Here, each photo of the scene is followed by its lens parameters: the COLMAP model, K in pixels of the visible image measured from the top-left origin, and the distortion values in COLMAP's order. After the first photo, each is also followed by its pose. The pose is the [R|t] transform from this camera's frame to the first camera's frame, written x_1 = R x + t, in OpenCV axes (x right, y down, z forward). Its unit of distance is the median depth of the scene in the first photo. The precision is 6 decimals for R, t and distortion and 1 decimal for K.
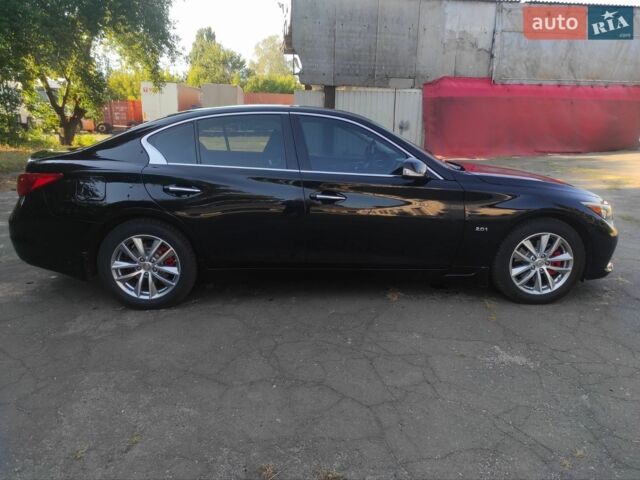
lens RADIAL K [[485.4, 0, 320.0], [0, 485.4, 240.0], [0, 0, 1]] dist [0.036256, -0.007123]
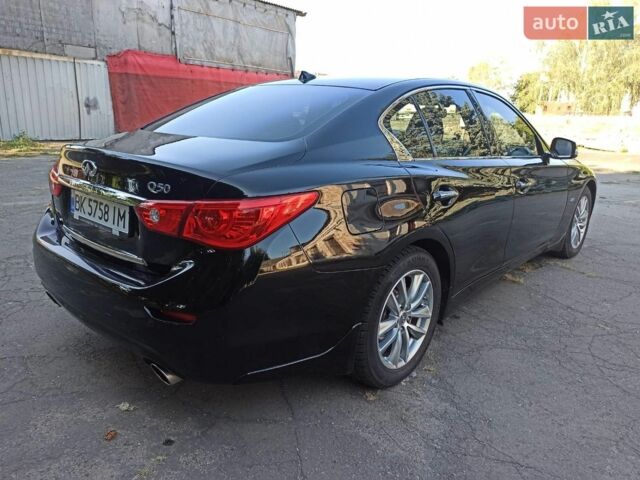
lens RADIAL K [[483.2, 0, 320.0], [0, 483.2, 240.0], [0, 0, 1]] dist [0.026262, -0.009882]
pose [[0.697628, -0.177652, 0.694085, -0.184317], [0.150143, 0.983510, 0.100821, -0.027956], [-0.700551, 0.033877, 0.712798, 0.129358]]
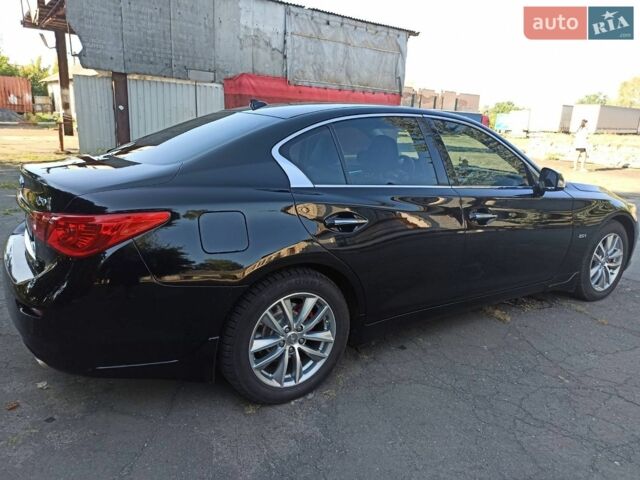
lens RADIAL K [[483.2, 0, 320.0], [0, 483.2, 240.0], [0, 0, 1]] dist [0.026262, -0.009882]
pose [[0.859381, -0.098929, 0.501675, -0.137016], [0.092977, 0.994983, 0.036935, -0.021809], [-0.502812, 0.014903, 0.864267, 0.084780]]
